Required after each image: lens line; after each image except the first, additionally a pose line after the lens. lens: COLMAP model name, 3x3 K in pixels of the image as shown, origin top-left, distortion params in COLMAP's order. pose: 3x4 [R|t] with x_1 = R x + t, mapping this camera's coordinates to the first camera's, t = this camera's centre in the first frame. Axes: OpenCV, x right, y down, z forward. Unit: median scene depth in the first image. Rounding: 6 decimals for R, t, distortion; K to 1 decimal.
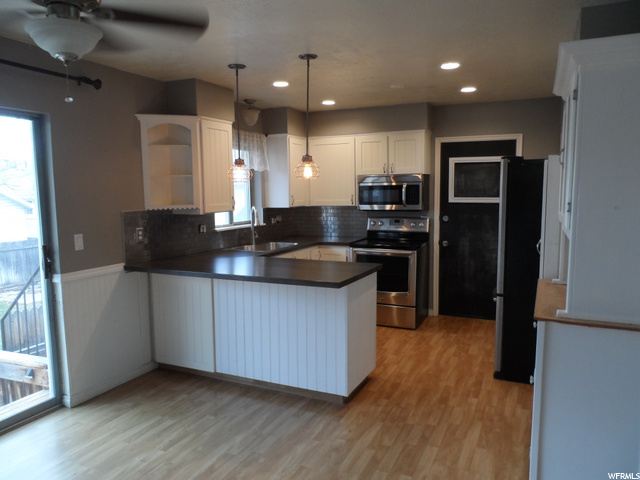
lens RADIAL K [[483.7, 0, 319.9], [0, 483.7, 241.9], [0, 0, 1]] dist [-0.023518, 0.015510]
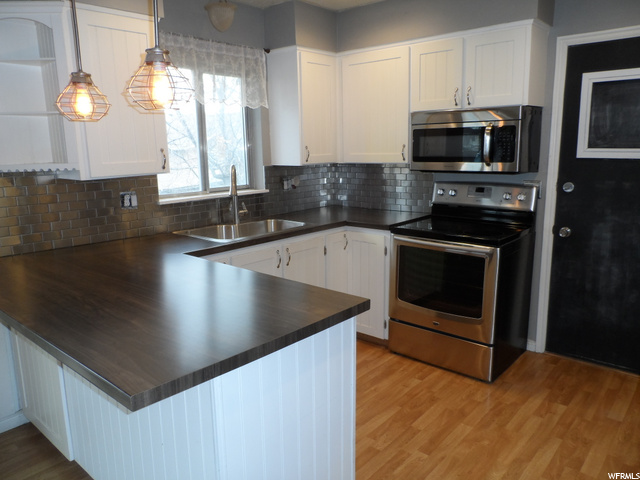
lens RADIAL K [[483.7, 0, 319.9], [0, 483.7, 241.9], [0, 0, 1]] dist [-0.023518, 0.015510]
pose [[0.959465, 0.049299, -0.277481, 0.172740], [-0.022322, 0.994782, 0.099556, -0.042014], [0.280941, -0.089326, 0.955559, 0.467430]]
